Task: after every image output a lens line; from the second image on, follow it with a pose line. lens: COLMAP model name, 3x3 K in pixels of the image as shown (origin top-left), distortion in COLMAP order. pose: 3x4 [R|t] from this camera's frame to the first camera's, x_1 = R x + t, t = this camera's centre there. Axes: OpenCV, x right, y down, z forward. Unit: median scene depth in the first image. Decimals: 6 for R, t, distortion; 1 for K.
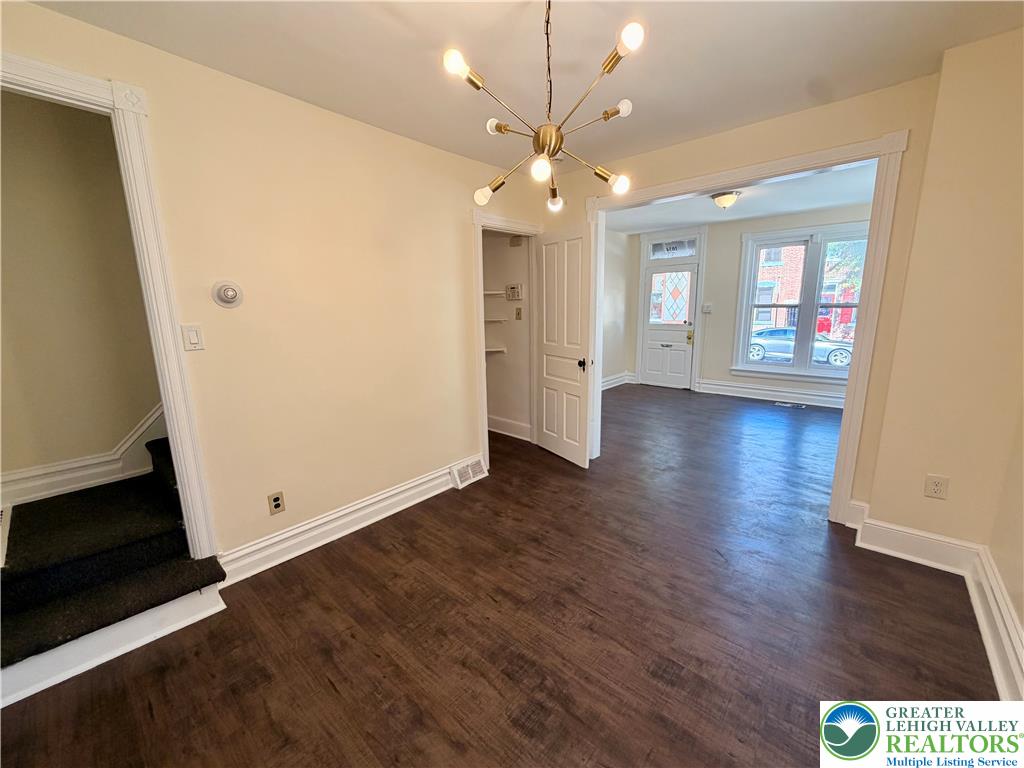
lens RADIAL K [[407.4, 0, 510.3], [0, 407.4, 386.2], [0, 0, 1]] dist [-0.001839, 0.000242]
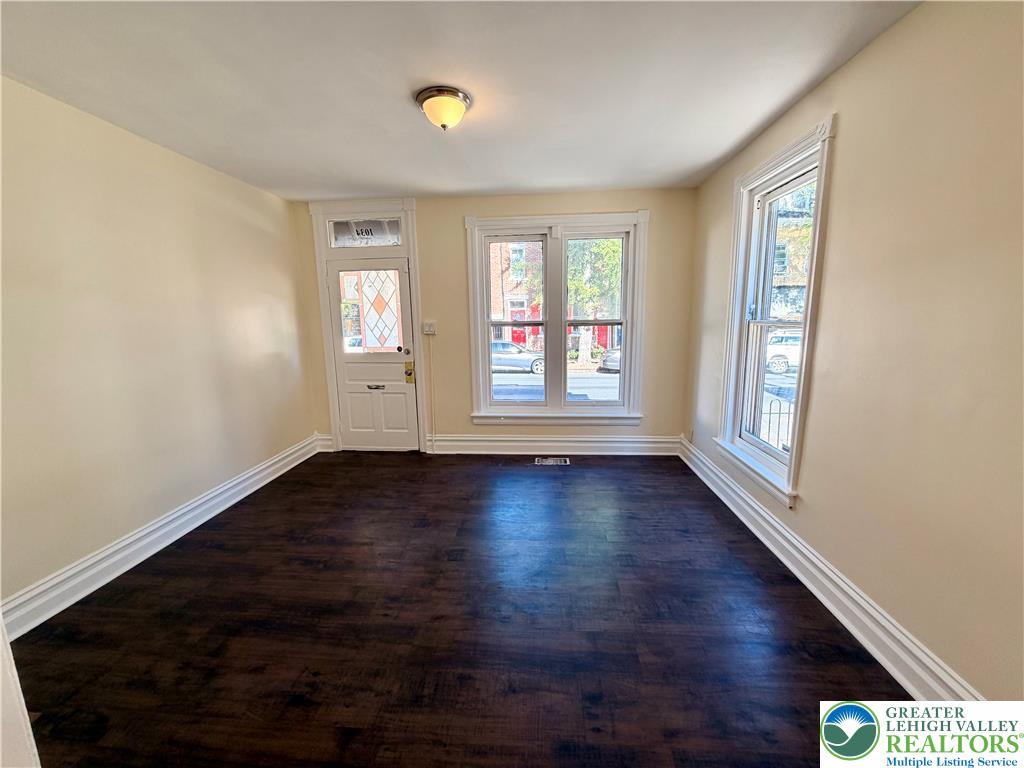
lens RADIAL K [[407.4, 0, 506.8], [0, 407.4, 382.6], [0, 0, 1]] dist [-0.001839, 0.000242]
pose [[0.797551, -0.094815, 0.595754, 0.390504], [0.119437, 0.992840, -0.001882, -0.184810], [-0.591310, 0.072656, 0.803165, 0.858627]]
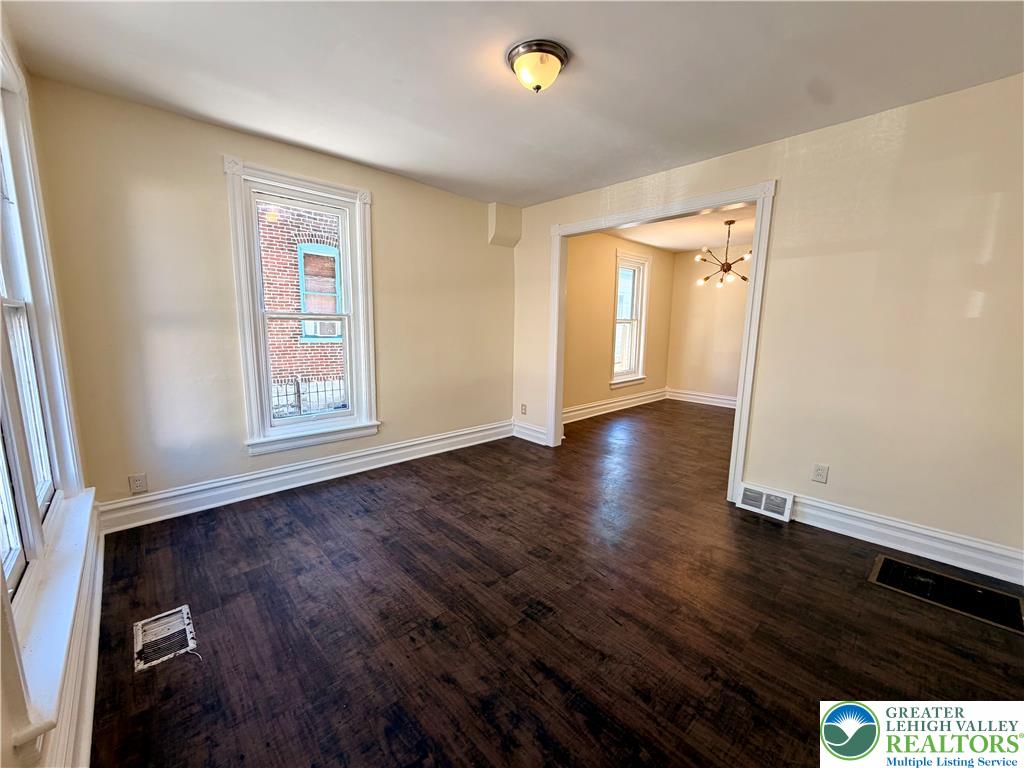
lens RADIAL K [[407.4, 0, 508.9], [0, 407.4, 384.7], [0, 0, 1]] dist [-0.001839, 0.000242]
pose [[-0.996201, -0.011992, 0.086257, 0.763294], [0.017446, 0.942915, 0.332577, -0.420497], [-0.085322, 0.332819, -0.939123, 2.244359]]
